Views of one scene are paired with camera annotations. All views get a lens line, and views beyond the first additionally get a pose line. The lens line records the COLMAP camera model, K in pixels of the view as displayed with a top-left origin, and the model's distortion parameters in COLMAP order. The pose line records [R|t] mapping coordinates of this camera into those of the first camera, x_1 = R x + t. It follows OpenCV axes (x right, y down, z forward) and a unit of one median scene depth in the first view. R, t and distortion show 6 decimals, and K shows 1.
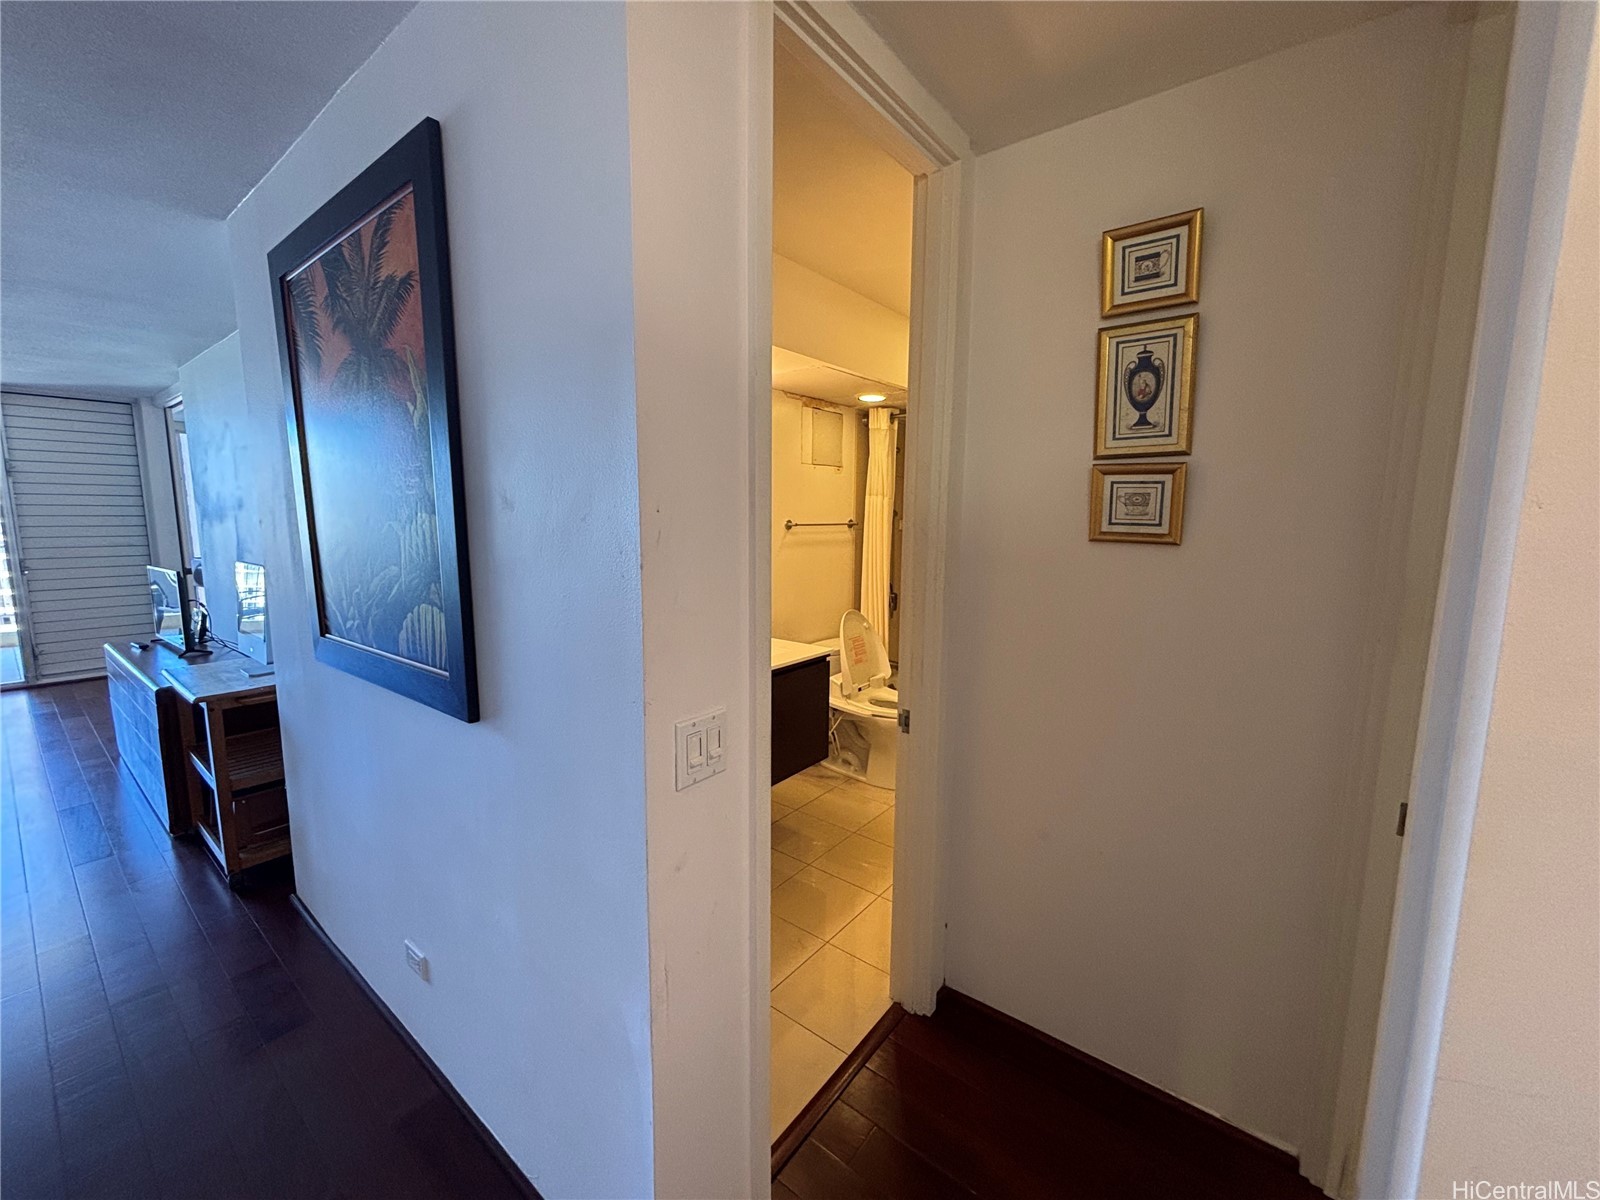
lens RADIAL K [[644.8, 0, 793.9], [0, 644.8, 597.2], [0, 0, 1]] dist [0.008399, -0.000508]
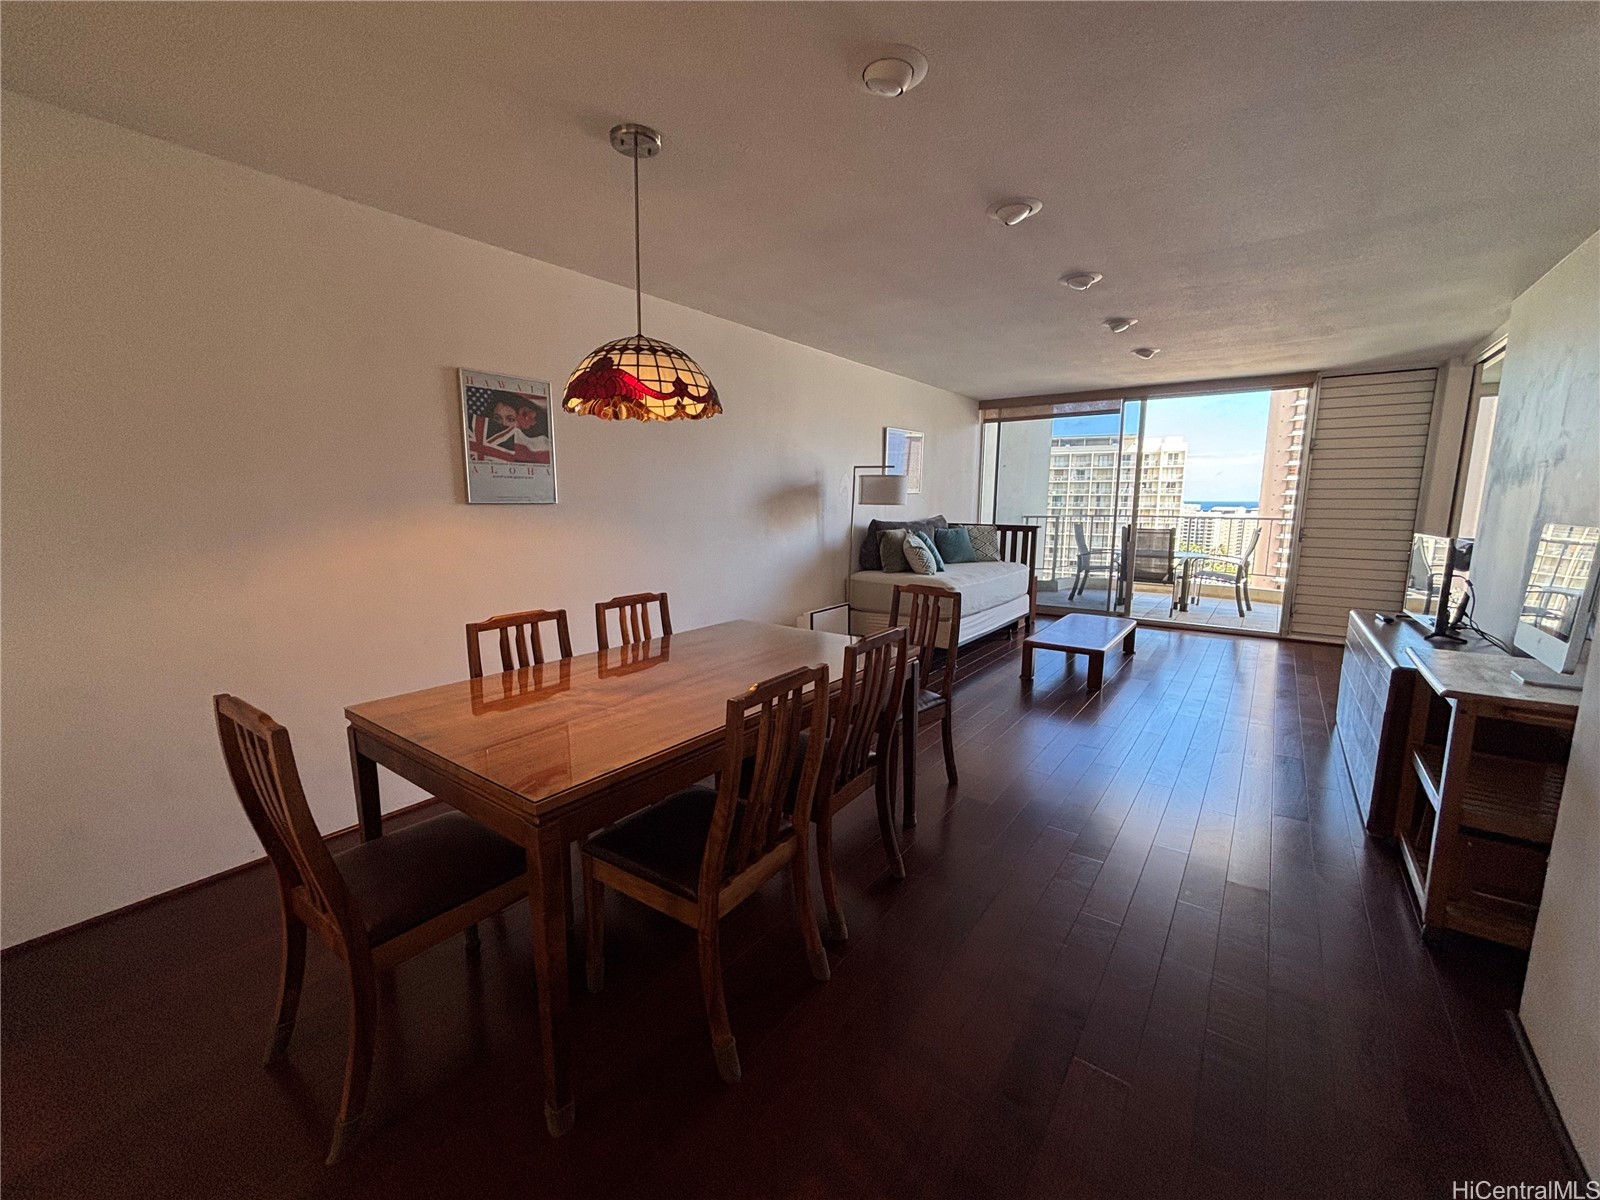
lens RADIAL K [[644.8, 0, 793.9], [0, 644.8, 597.2], [0, 0, 1]] dist [0.008399, -0.000508]
pose [[0.037534, 0.146418, -0.988510, -0.097106], [-0.130879, 0.981407, 0.140397, 0.019086], [0.990688, 0.124105, 0.055999, 0.084121]]
